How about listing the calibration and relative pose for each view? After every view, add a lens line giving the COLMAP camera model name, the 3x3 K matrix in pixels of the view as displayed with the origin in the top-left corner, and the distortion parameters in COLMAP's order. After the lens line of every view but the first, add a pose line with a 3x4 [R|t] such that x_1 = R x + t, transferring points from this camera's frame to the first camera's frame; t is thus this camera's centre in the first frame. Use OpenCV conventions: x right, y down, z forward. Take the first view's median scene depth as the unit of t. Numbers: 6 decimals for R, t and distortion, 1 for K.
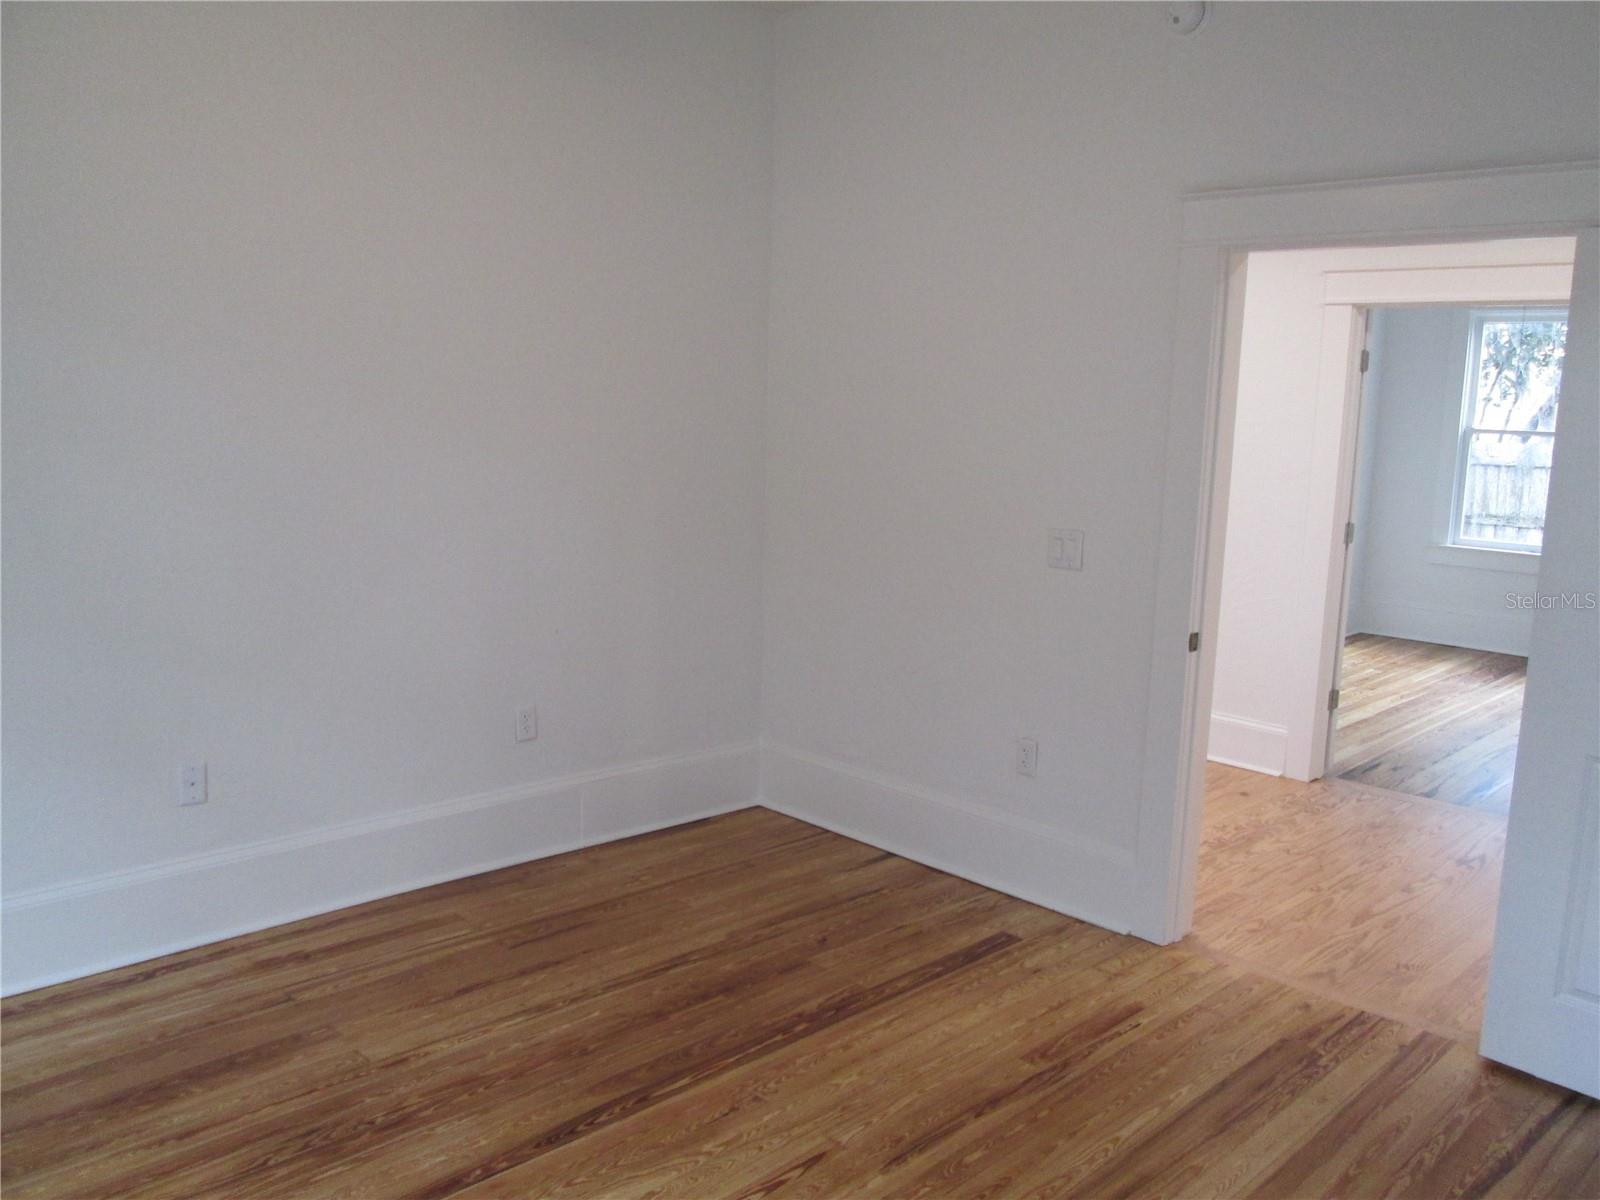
lens RADIAL K [[1317.4, 0, 809.7], [0, 1317.4, 592.5], [0, 0, 1]] dist [-0.024932, -0.000077]
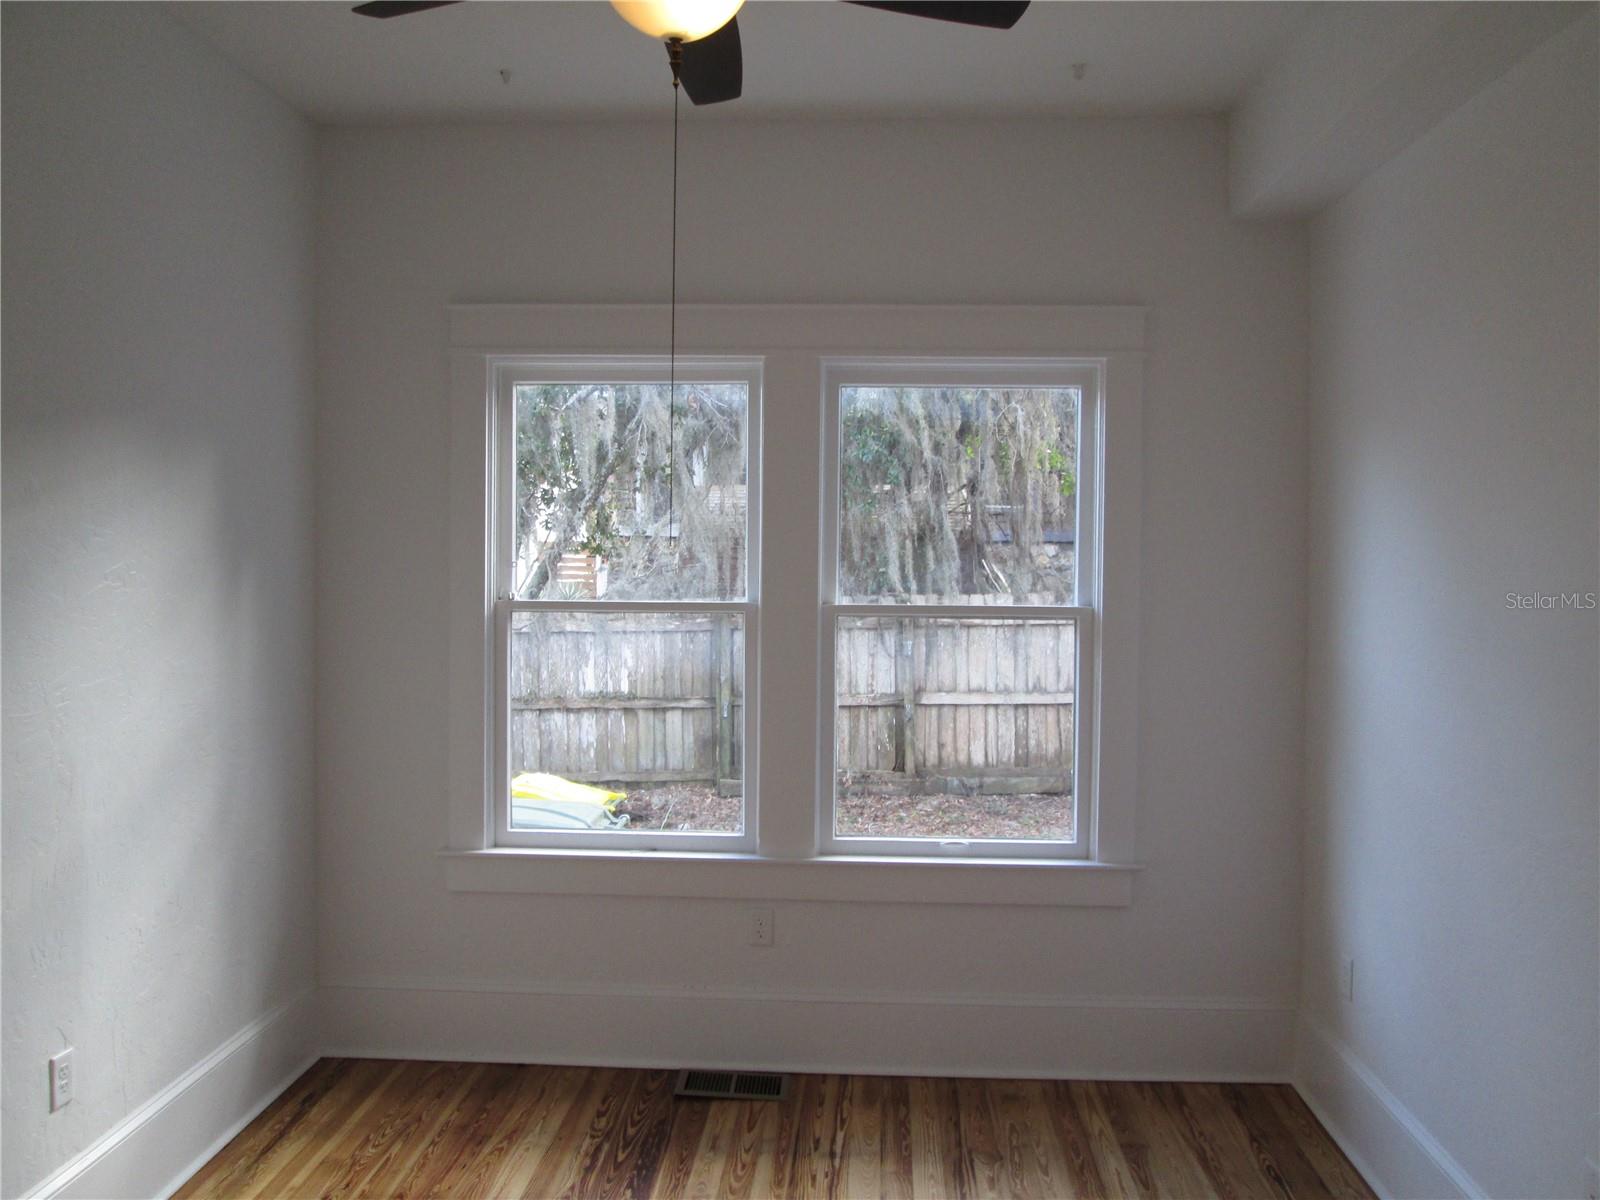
lens RADIAL K [[1317.4, 0, 809.7], [0, 1317.4, 592.5], [0, 0, 1]] dist [-0.024932, -0.000077]
pose [[0.742939, -0.039442, 0.668196, 0.237147], [0.116877, 0.990571, -0.071480, -0.071902], [-0.659076, 0.131202, 0.740544, 0.507949]]
